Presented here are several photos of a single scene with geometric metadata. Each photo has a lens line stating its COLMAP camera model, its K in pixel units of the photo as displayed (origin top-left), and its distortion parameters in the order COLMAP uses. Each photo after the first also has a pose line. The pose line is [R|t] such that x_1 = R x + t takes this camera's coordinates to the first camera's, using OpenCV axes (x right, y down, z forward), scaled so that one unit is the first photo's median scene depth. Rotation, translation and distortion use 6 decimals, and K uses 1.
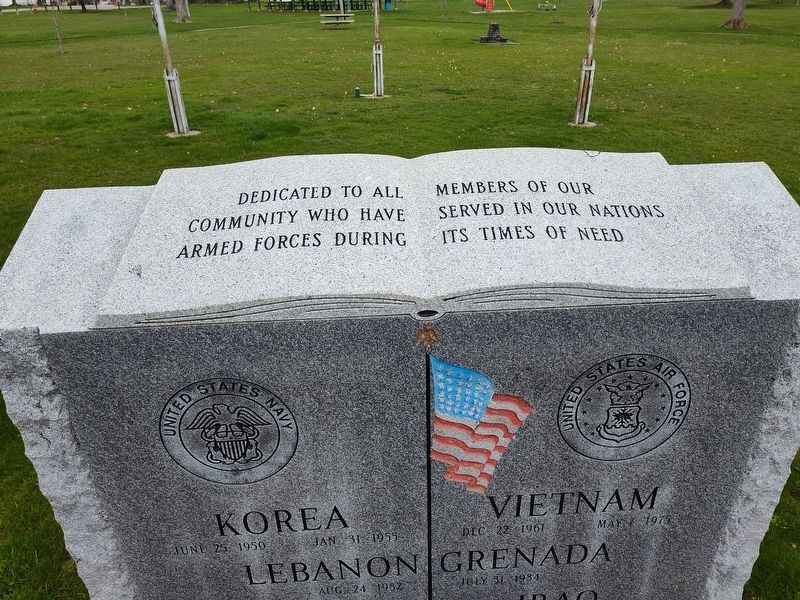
lens RADIAL K [[529.2, 0, 404.2], [0, 529.2, 287.5], [0, 0, 1]] dist [0.047335, -0.055398]
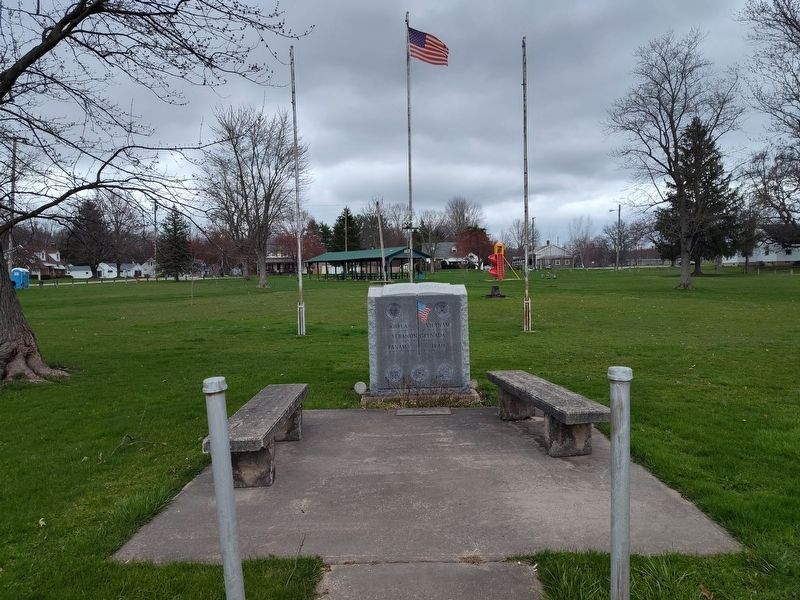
lens RADIAL K [[529.2, 0, 401.1], [0, 529.2, 297.8], [0, 0, 1]] dist [0.047335, -0.055398]
pose [[0.997928, -0.001518, -0.064323, 0.301156], [-0.026453, 0.901641, -0.431675, 3.462952], [0.058652, 0.432482, 0.899733, -6.181530]]
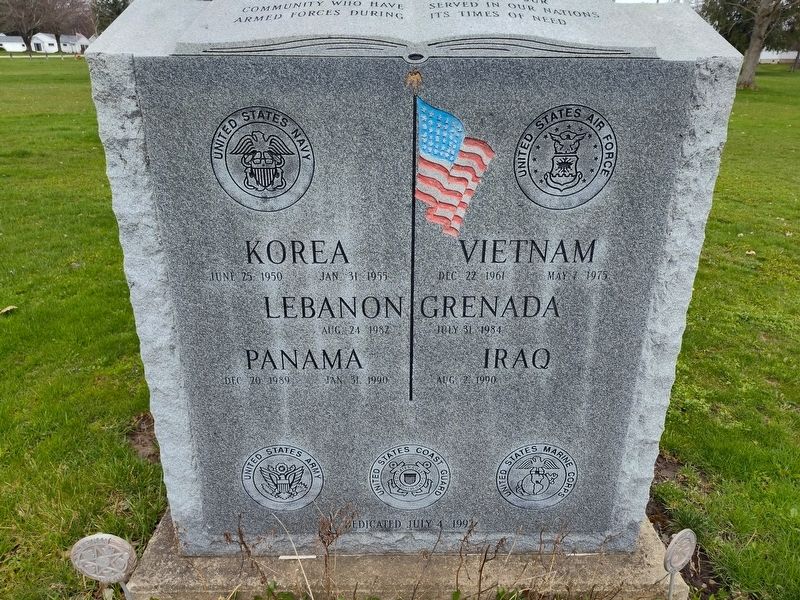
lens RADIAL K [[529.2, 0, 404.6], [0, 529.2, 292.0], [0, 0, 1]] dist [0.047335, -0.055398]
pose [[0.998642, 0.046269, -0.023959, 0.065852], [-0.048186, 0.995056, -0.086844, 0.663573], [0.019823, 0.087880, 0.995934, -0.261005]]
